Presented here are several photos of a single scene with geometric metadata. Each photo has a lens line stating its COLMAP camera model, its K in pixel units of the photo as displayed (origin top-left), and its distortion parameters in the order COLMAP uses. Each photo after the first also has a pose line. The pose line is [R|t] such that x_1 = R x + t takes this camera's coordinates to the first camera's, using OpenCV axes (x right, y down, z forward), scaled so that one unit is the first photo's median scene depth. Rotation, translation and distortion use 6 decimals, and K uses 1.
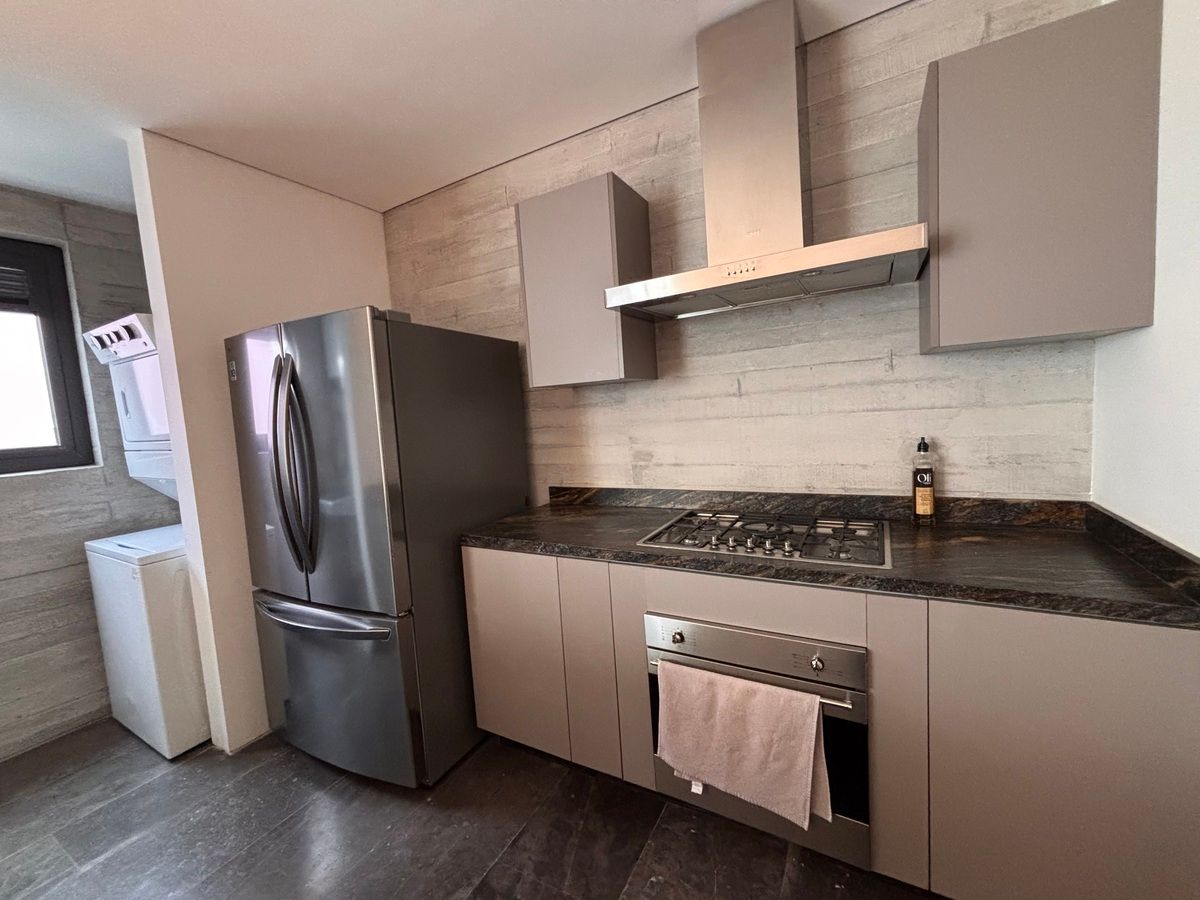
lens RADIAL K [[487.5, 0, 600.0], [0, 487.5, 450.0], [0, 0, 1]] dist [0.000377, -0.000238]
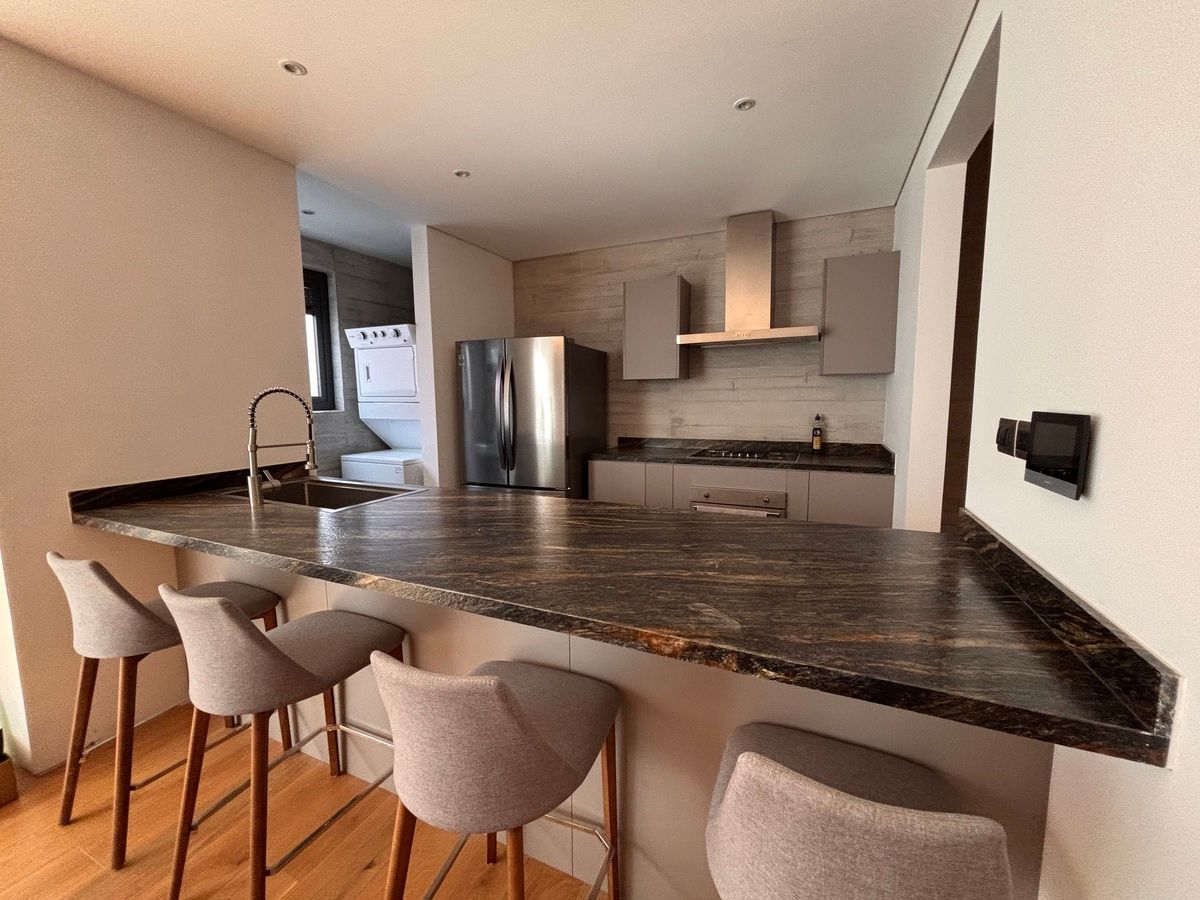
lens RADIAL K [[488.6, 0, 597.9], [0, 488.6, 451.0], [0, 0, 1]] dist [0.006102, -0.000109]
pose [[0.994786, 0.047068, 0.090476, -0.412480], [-0.048888, 0.998642, 0.018003, 0.121907], [-0.089506, -0.022332, 0.995736, -0.892769]]
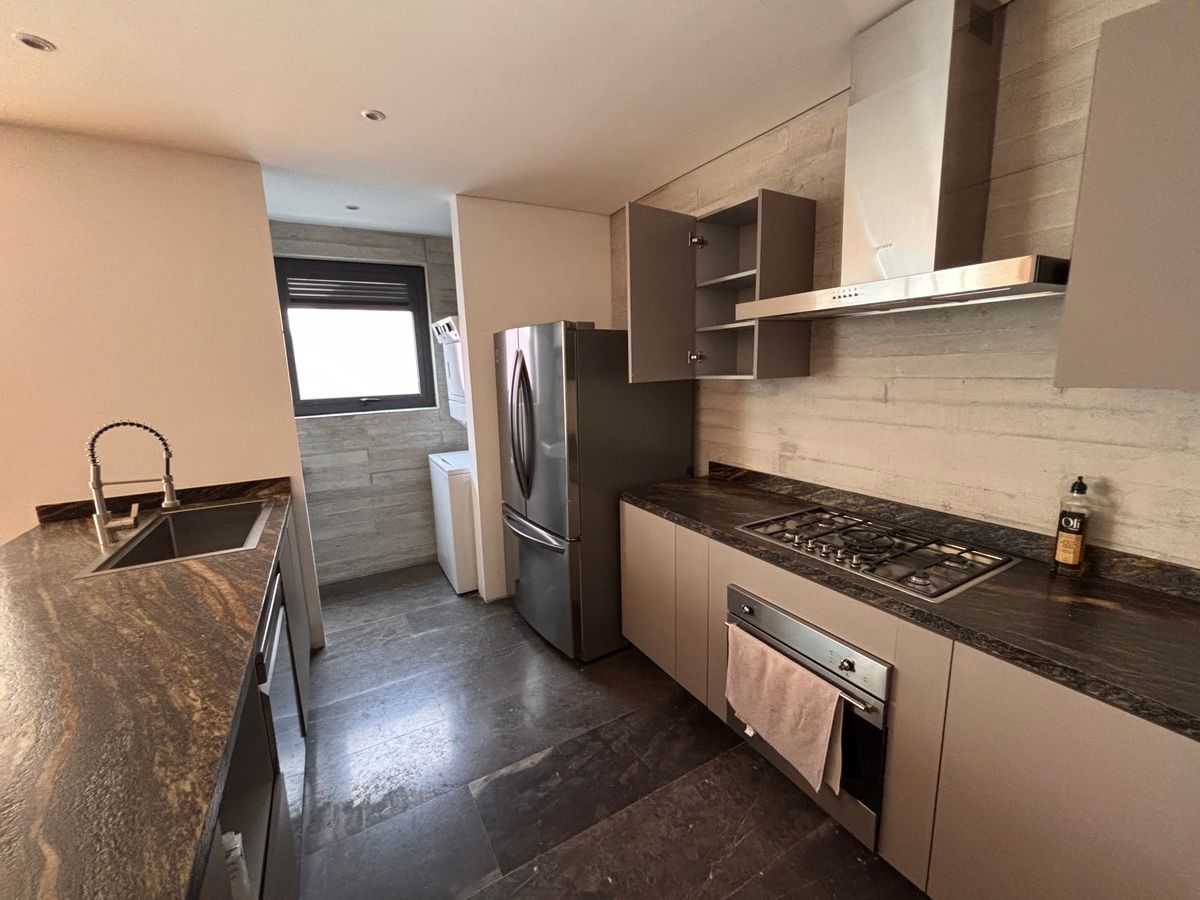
lens RADIAL K [[488.6, 0, 596.9], [0, 488.6, 452.0], [0, 0, 1]] dist [-0.000386, 0.000102]
pose [[0.858377, 0.132622, -0.495581, 0.287469], [-0.074788, 0.988037, 0.134869, -0.099865], [0.507539, -0.078705, 0.858026, -0.140760]]
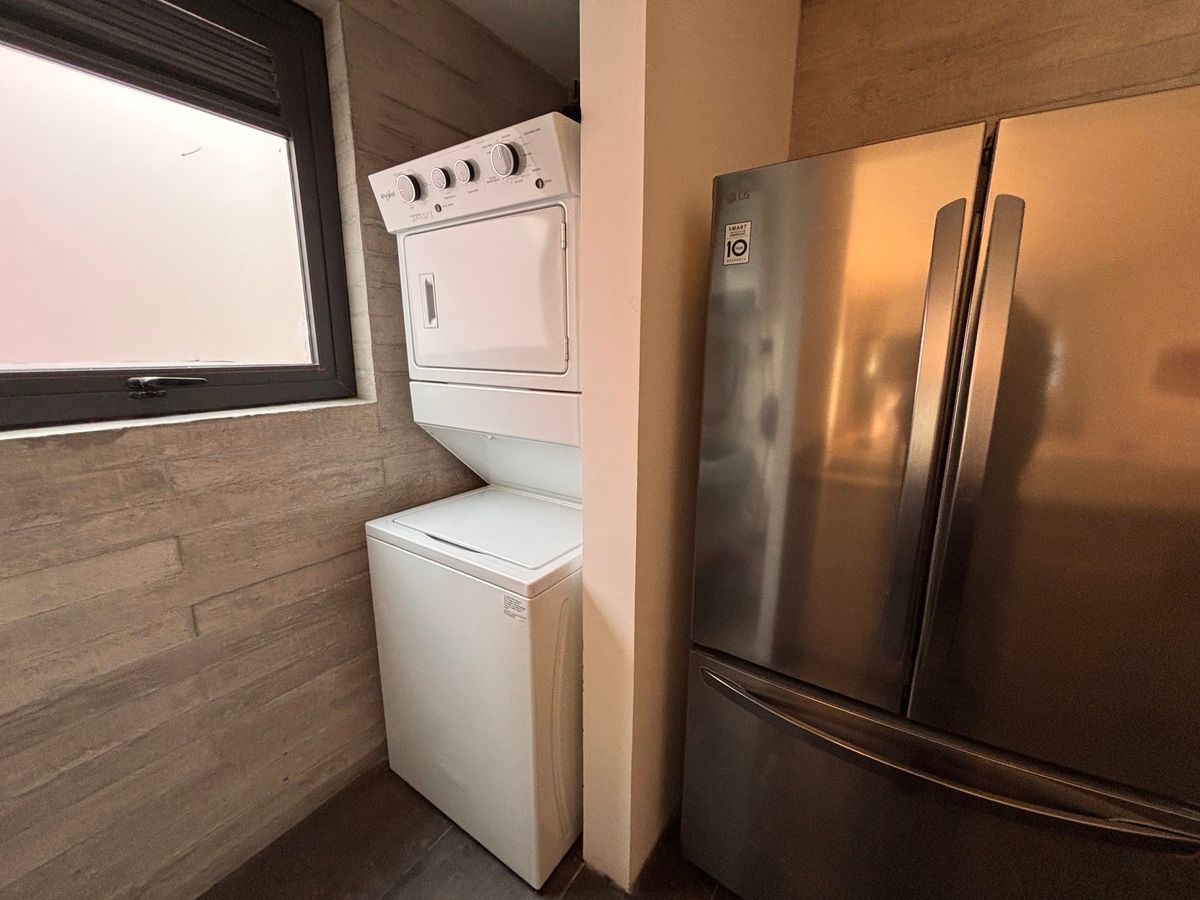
lens RADIAL K [[488.6, 0, 597.9], [0, 488.6, 451.0], [0, 0, 1]] dist [0.006102, -0.000109]
pose [[0.994763, 0.083955, -0.058299, -0.881538], [-0.076294, 0.989460, 0.123074, -0.006228], [0.068018, -0.117981, 0.990684, 0.484136]]
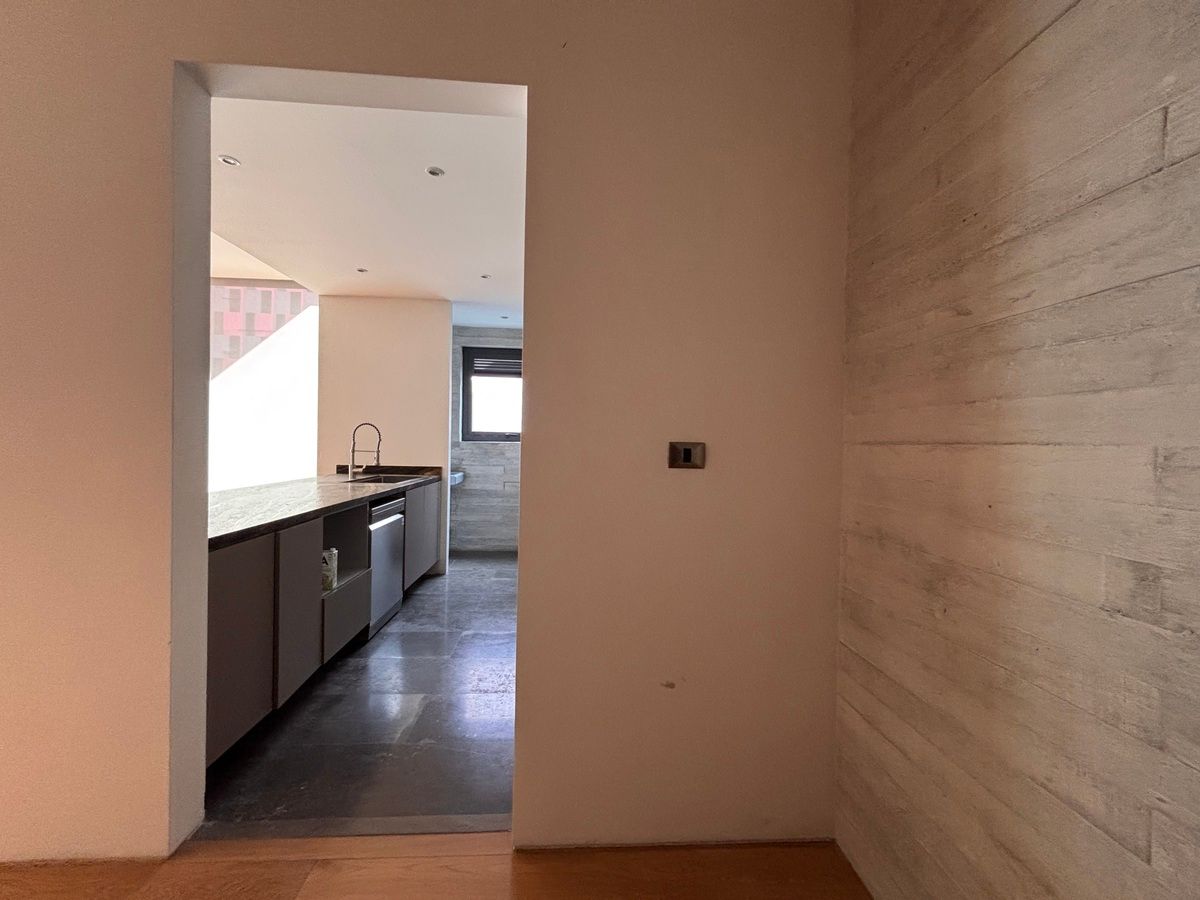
lens RADIAL K [[487.5, 0, 600.0], [0, 487.5, 450.0], [0, 0, 1]] dist [0.000377, -0.000238]
pose [[0.549848, 0.097972, -0.829499, 1.281537], [-0.134004, 0.990580, 0.028170, -0.036550], [0.824445, 0.095667, 0.557798, -0.111627]]
